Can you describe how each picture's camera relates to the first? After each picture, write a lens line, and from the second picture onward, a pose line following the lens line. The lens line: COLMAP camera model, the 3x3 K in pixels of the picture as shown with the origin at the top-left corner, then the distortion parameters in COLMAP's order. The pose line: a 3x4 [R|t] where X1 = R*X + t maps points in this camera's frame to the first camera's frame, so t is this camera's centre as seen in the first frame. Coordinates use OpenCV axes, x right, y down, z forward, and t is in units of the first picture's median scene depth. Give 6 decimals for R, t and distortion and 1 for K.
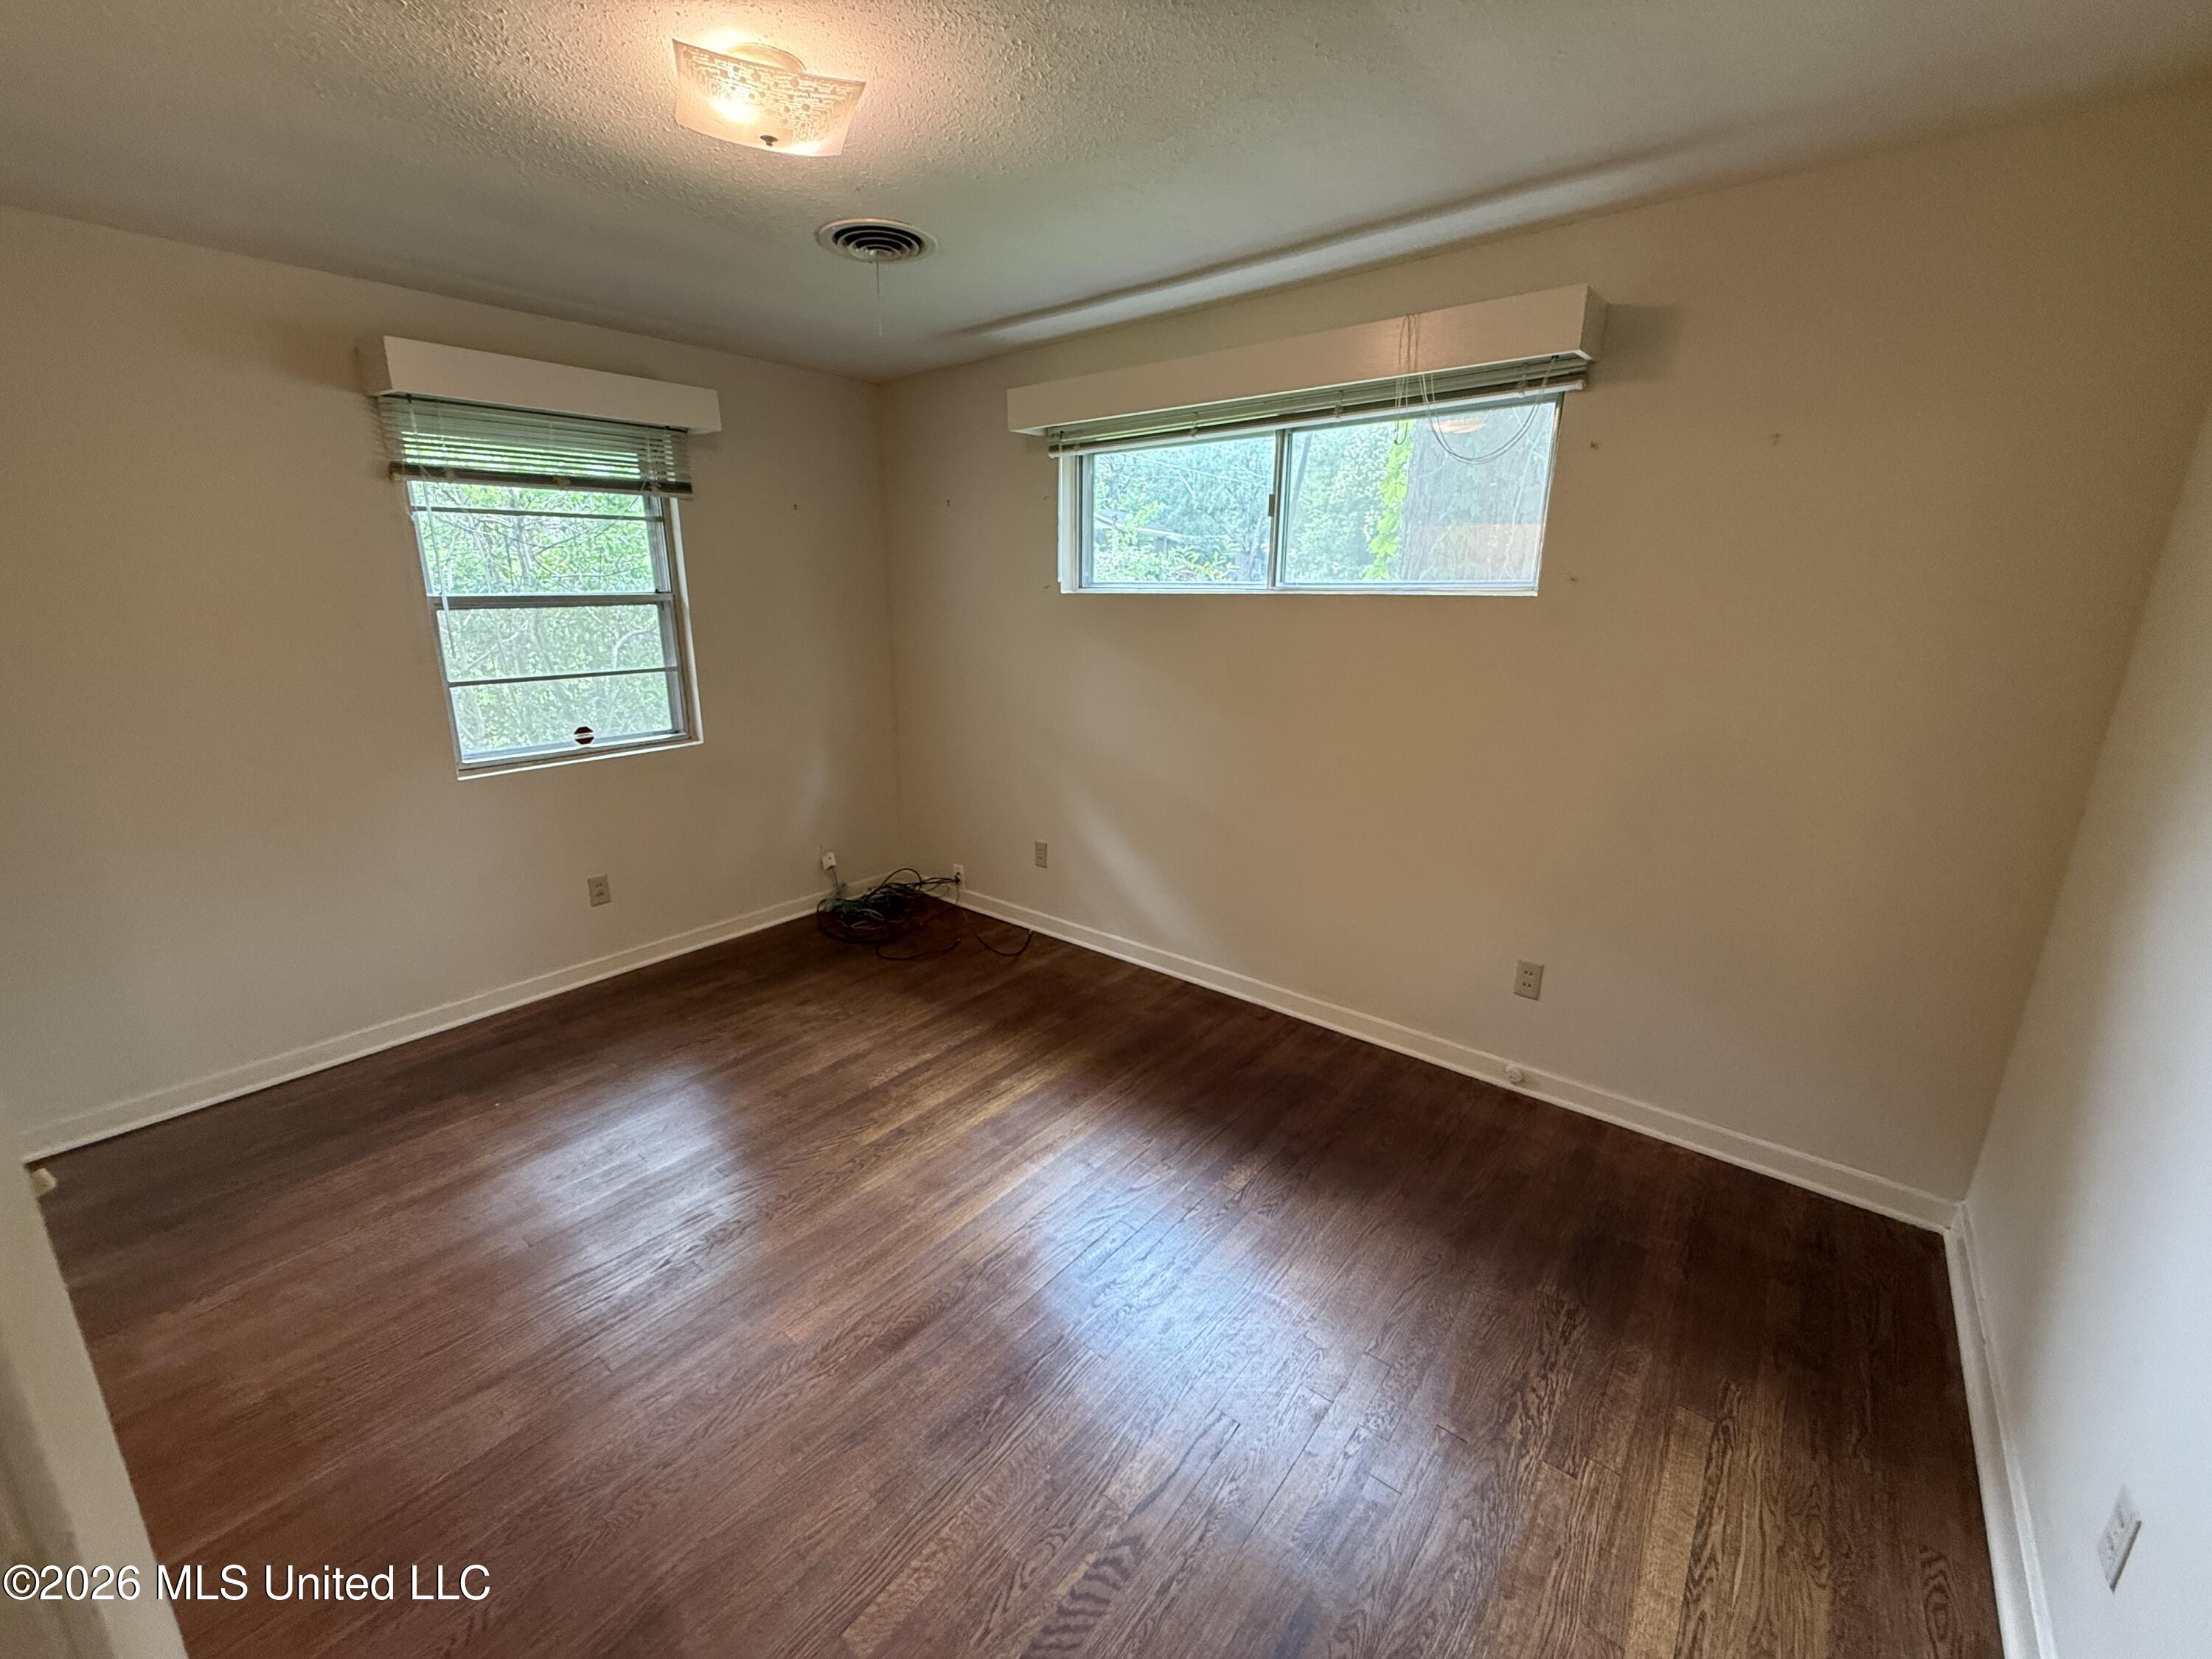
lens RADIAL K [[885.1, 0, 1096.6], [0, 885.1, 826.2], [0, 0, 1]] dist [0.000816, -0.000234]
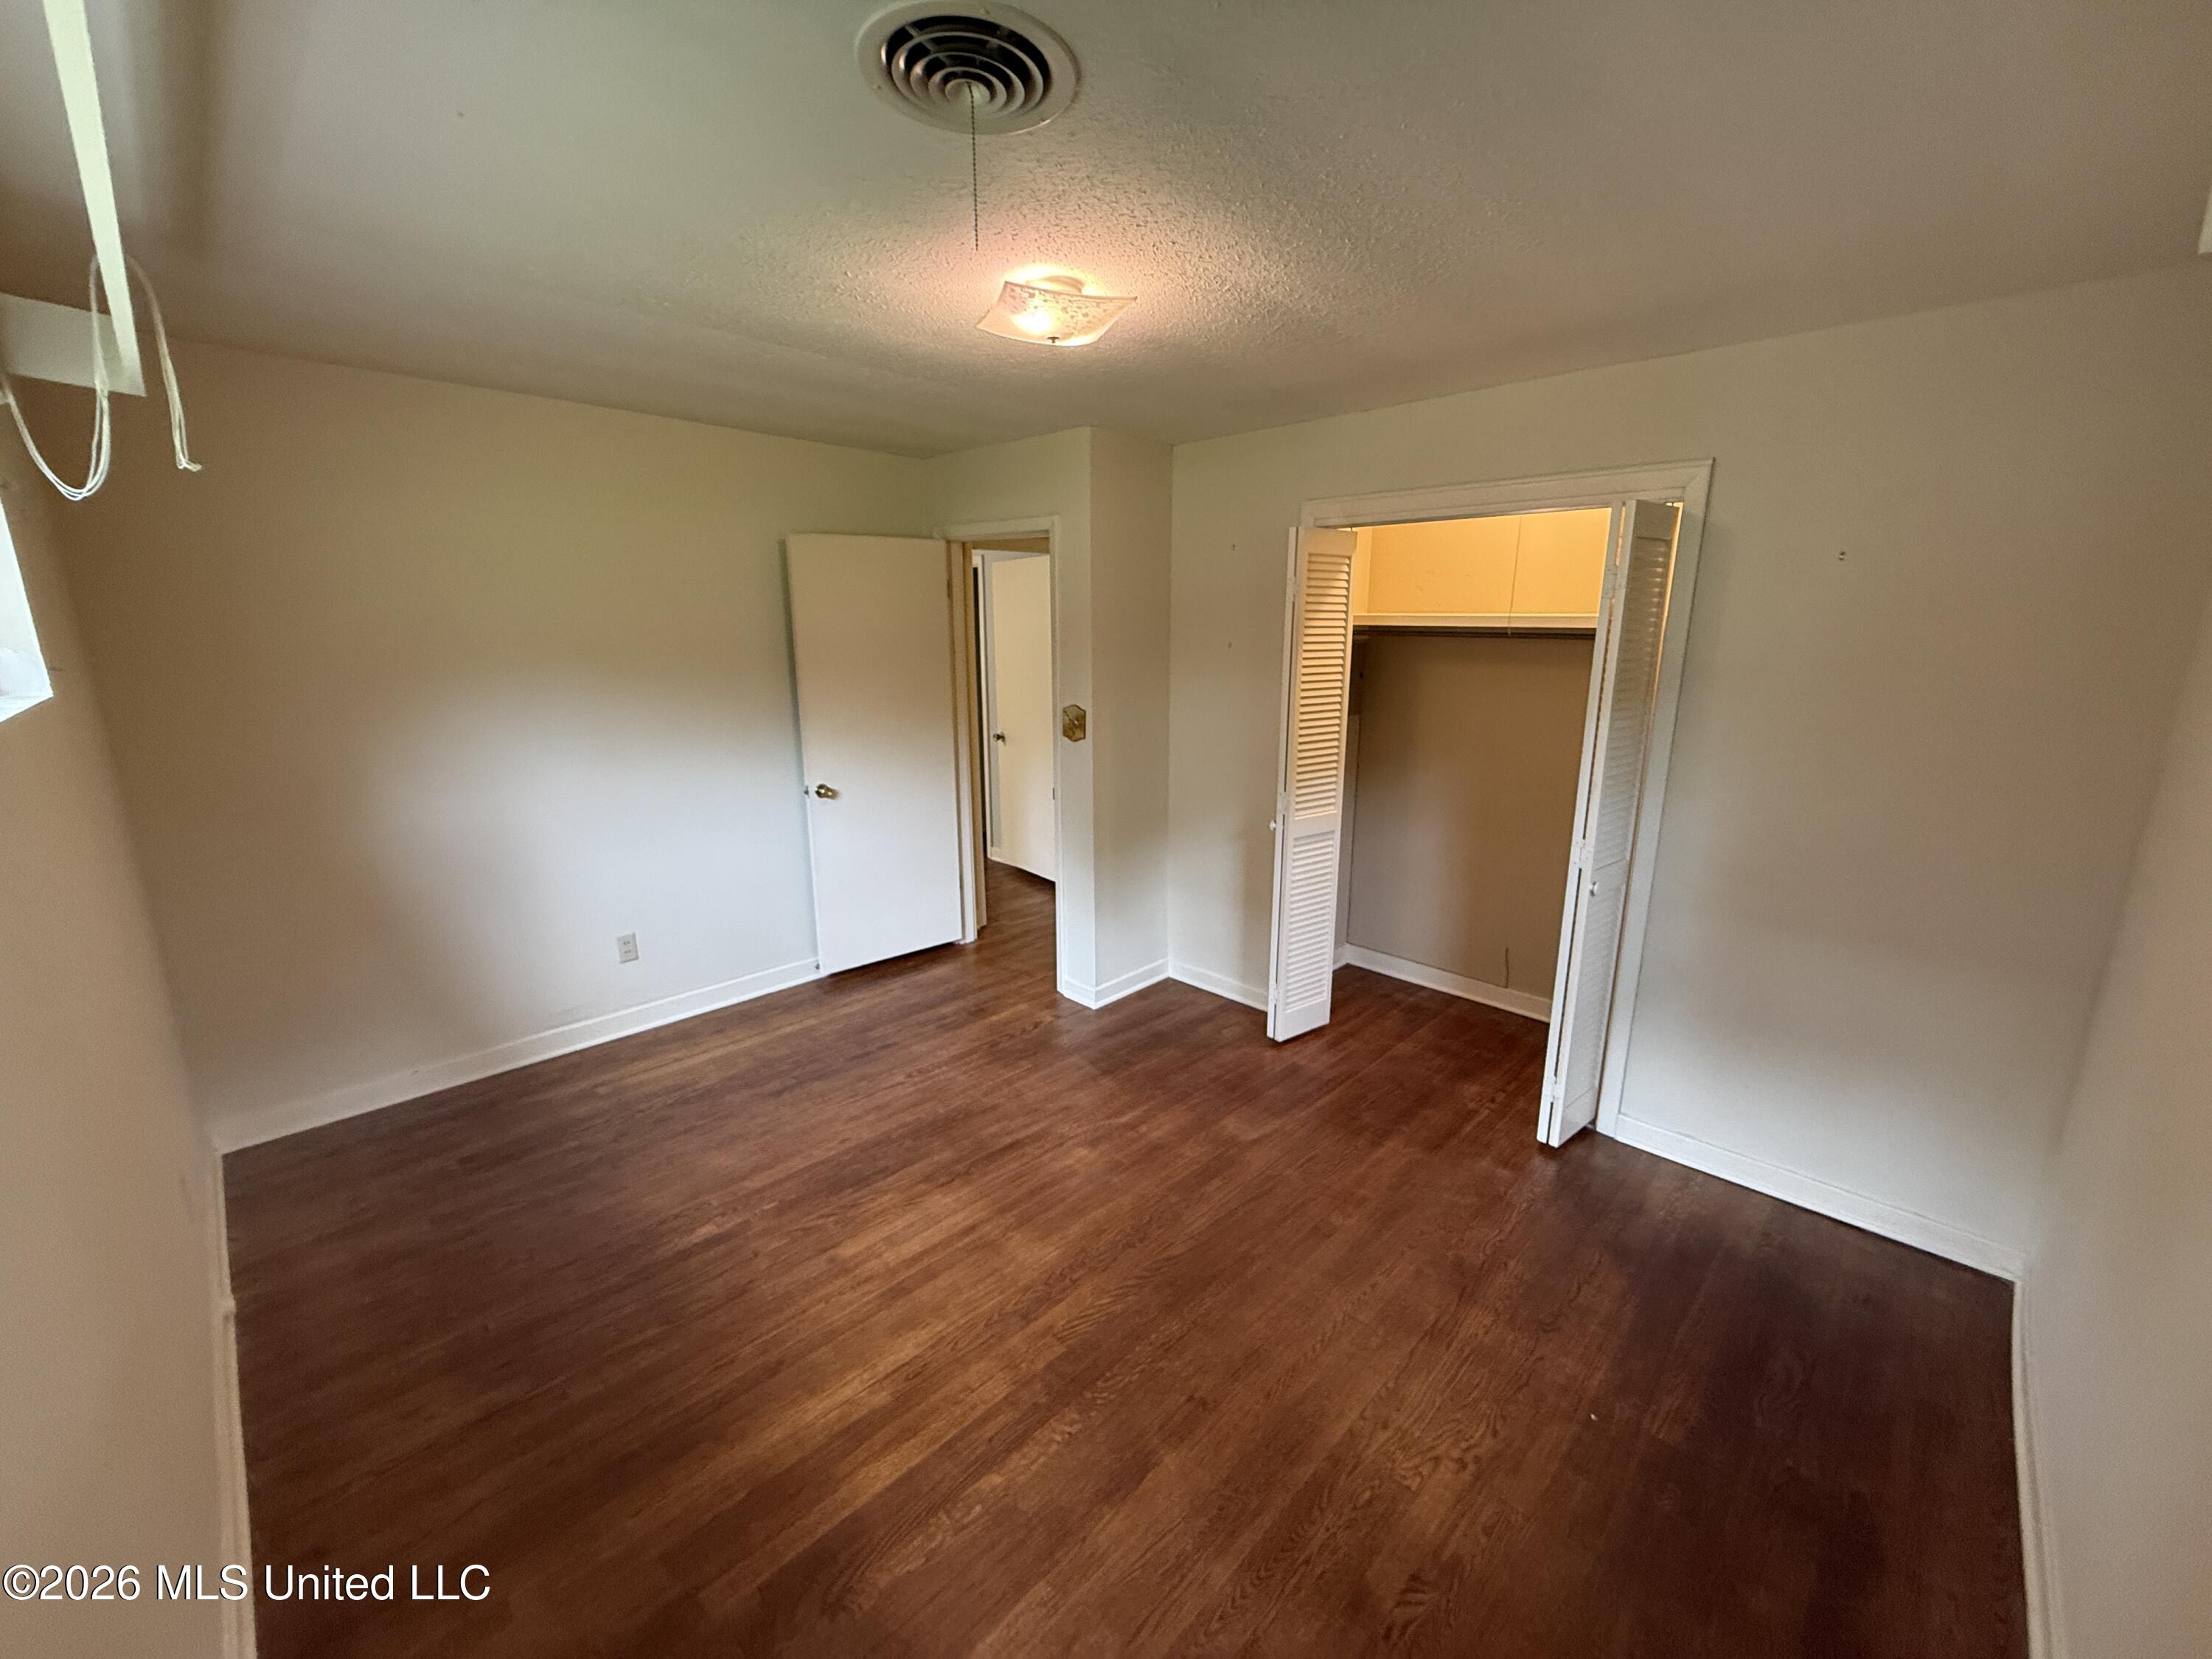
lens RADIAL K [[885.1, 0, 1096.6], [0, 885.1, 826.2], [0, 0, 1]] dist [0.000816, -0.000234]
pose [[-0.996069, -0.028023, 0.084035, -0.353946], [0.014142, 0.886170, 0.463144, -0.468677], [-0.087448, 0.462512, -0.882290, 1.551716]]
